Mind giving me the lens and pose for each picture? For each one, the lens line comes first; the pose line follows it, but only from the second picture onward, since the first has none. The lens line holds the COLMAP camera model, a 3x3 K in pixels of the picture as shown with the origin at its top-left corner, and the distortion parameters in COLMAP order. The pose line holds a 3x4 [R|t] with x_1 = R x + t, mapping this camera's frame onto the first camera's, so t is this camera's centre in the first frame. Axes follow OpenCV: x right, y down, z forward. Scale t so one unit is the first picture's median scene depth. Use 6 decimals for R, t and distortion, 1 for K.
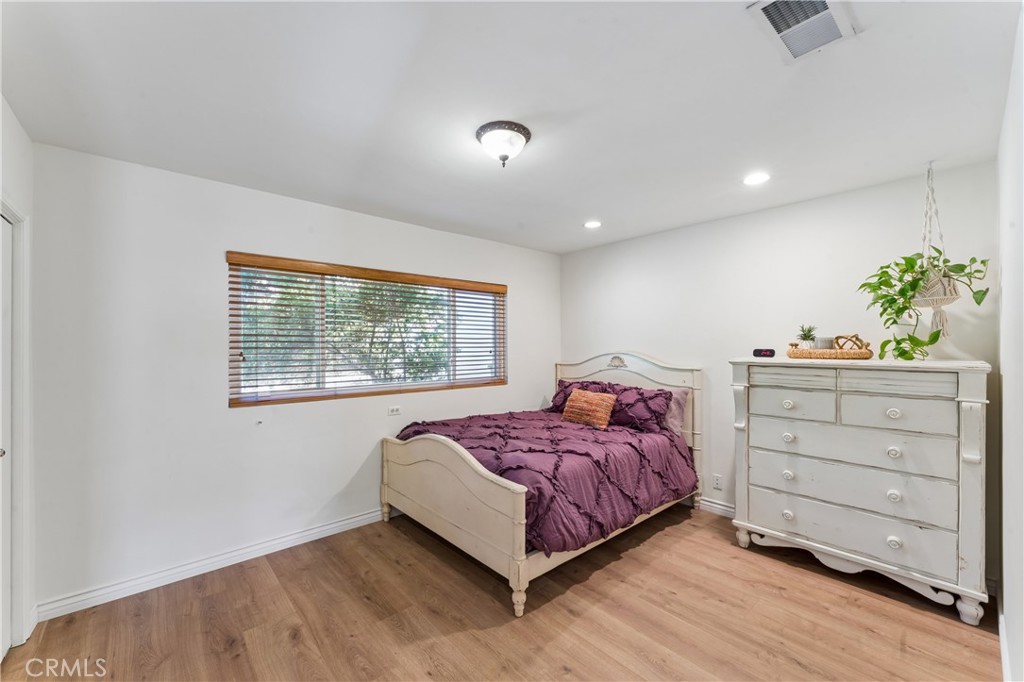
lens RADIAL K [[412.4, 0, 510.4], [0, 412.4, 346.7], [0, 0, 1]] dist [-0.001118, -0.000113]
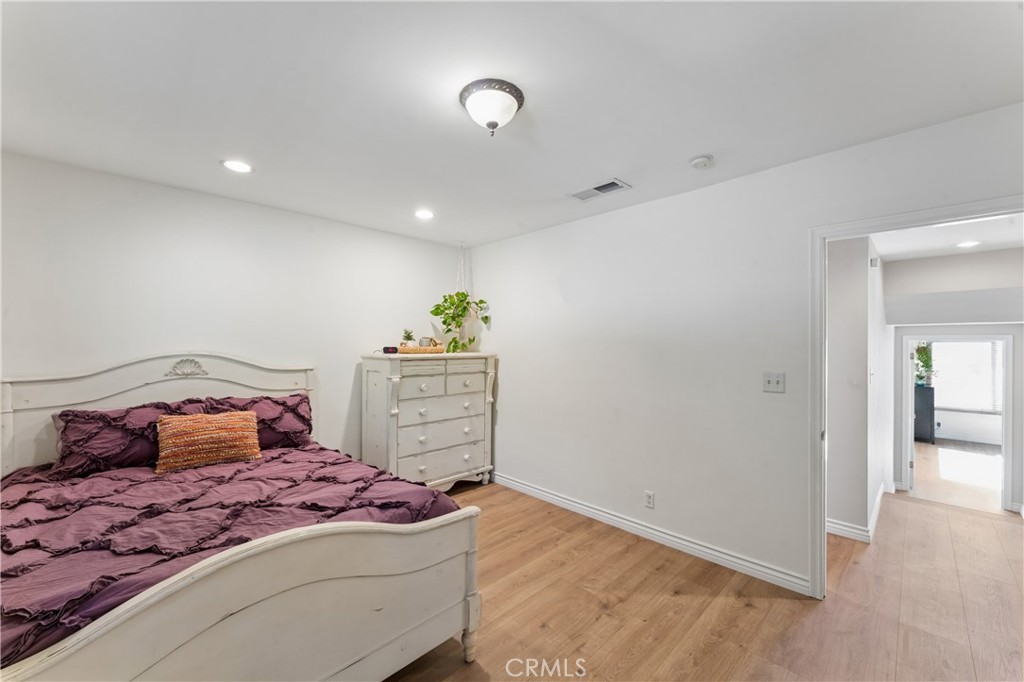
lens RADIAL K [[408.5, 0, 510.4], [0, 408.5, 346.0], [0, 0, 1]] dist [-0.000038, -0.000006]
pose [[-0.063240, -0.002455, 0.997995, -0.723411], [0.000611, 0.999997, 0.002498, 0.000028], [-0.997998, 0.000768, -0.063239, 0.848563]]
